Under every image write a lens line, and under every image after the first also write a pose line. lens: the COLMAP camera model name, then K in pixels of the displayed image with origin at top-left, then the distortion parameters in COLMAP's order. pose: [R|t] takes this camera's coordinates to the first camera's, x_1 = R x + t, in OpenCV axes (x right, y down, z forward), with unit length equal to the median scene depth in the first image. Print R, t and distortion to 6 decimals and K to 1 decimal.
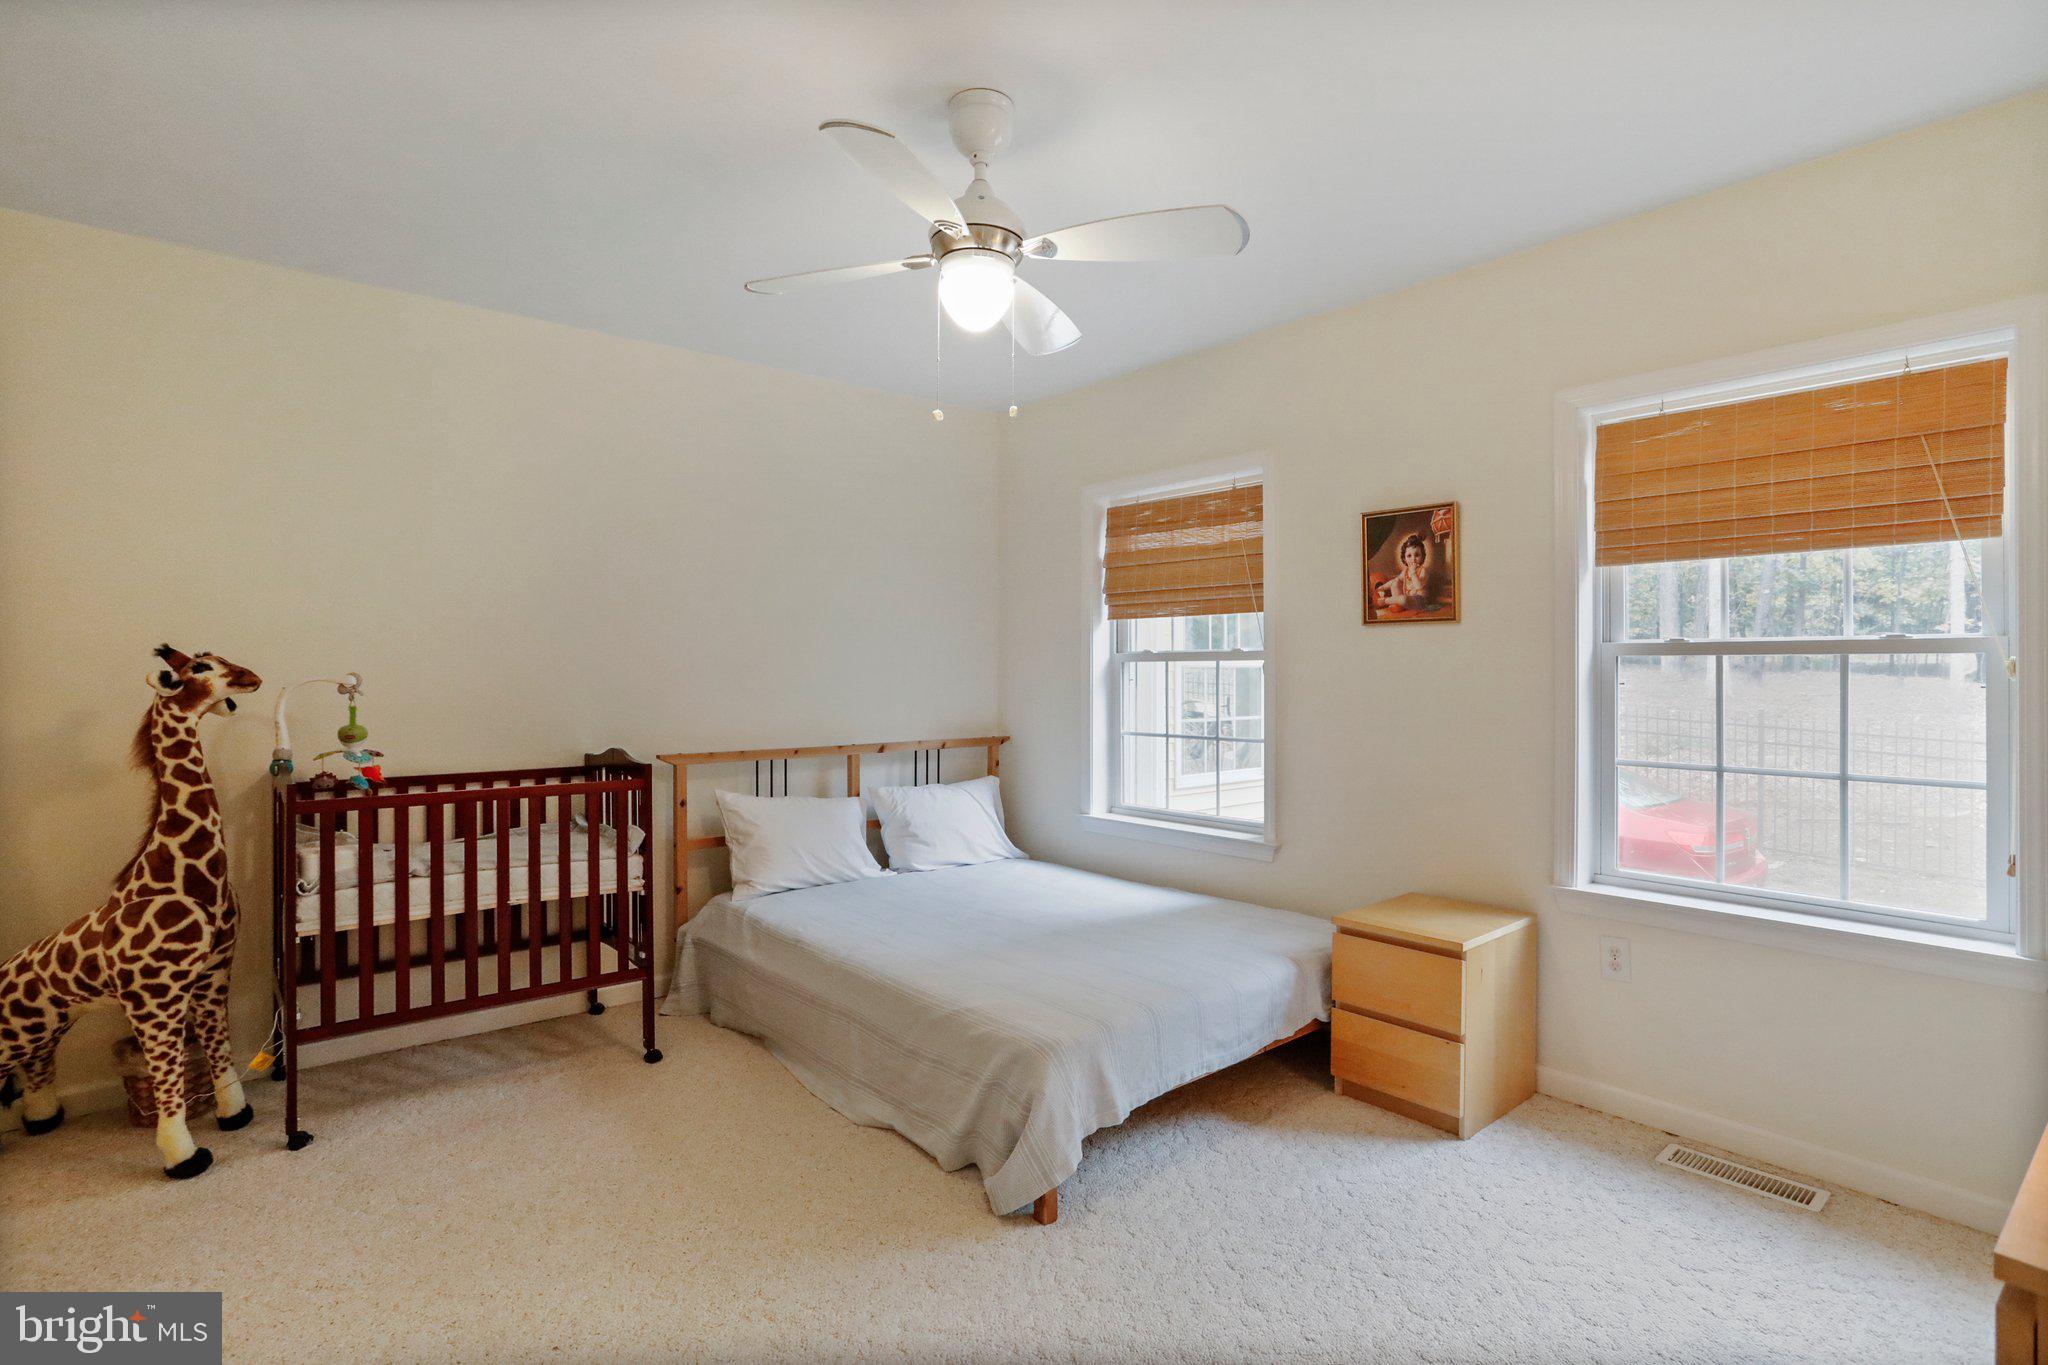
lens RADIAL K [[1031.1, 0, 1045.1], [0, 1031.1, 673.9], [0, 0, 1]] dist [-0.000991, 0.002014]
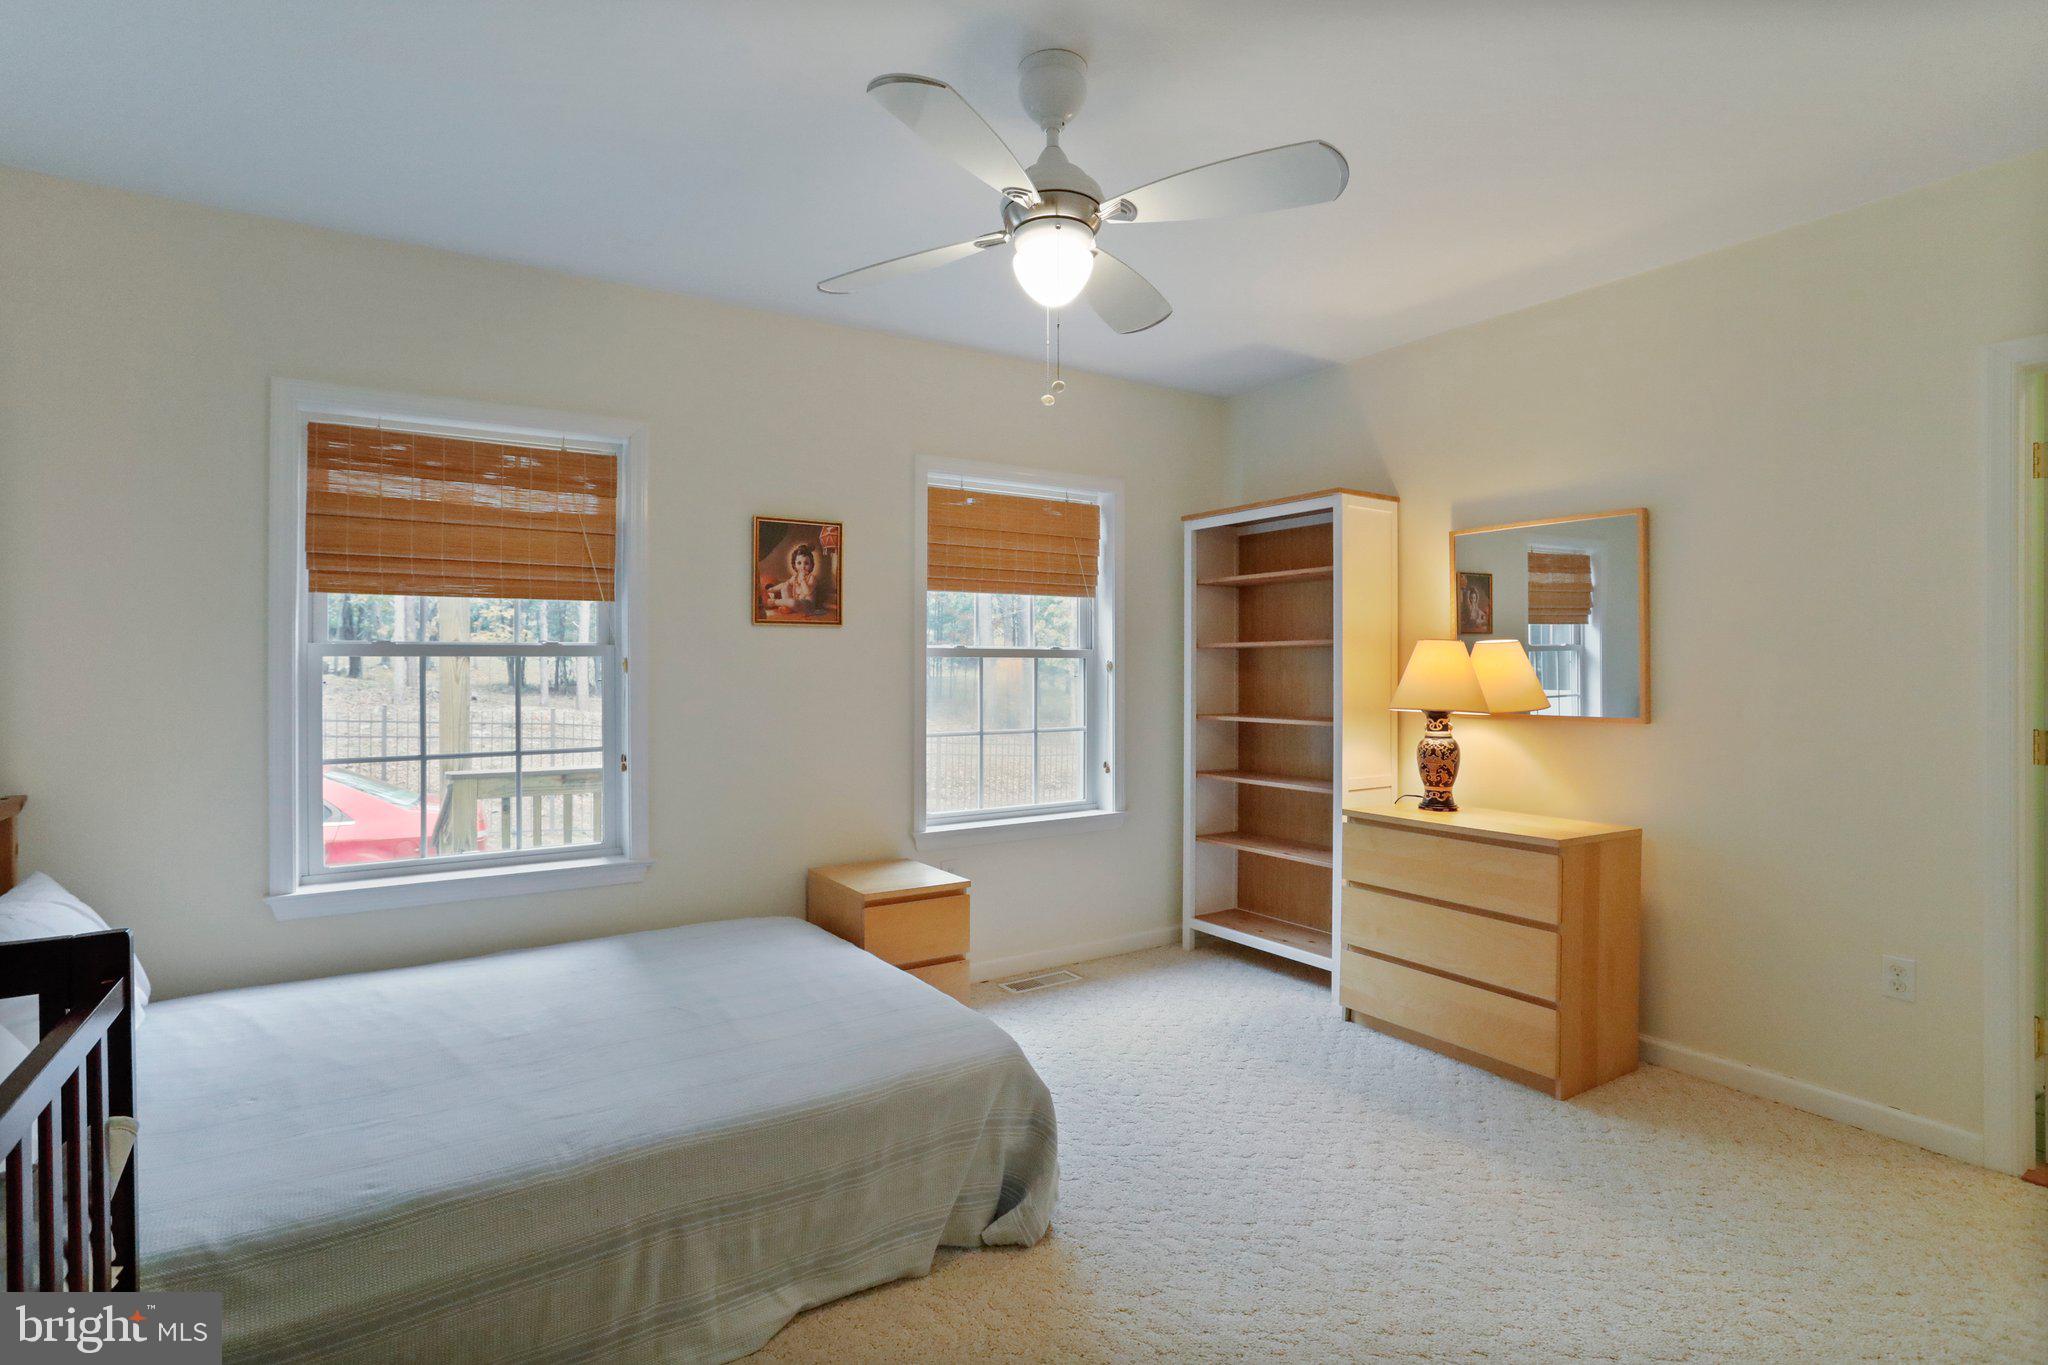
lens RADIAL K [[1005.6, 0, 1026.9], [0, 1005.6, 666.0], [0, 0, 1]] dist [-0.002229, 0.000456]
pose [[0.131044, 0.001303, 0.991376, -0.671820], [0.009719, 0.999949, -0.002599, 0.000008], [-0.991329, 0.009976, 0.131025, 0.619194]]
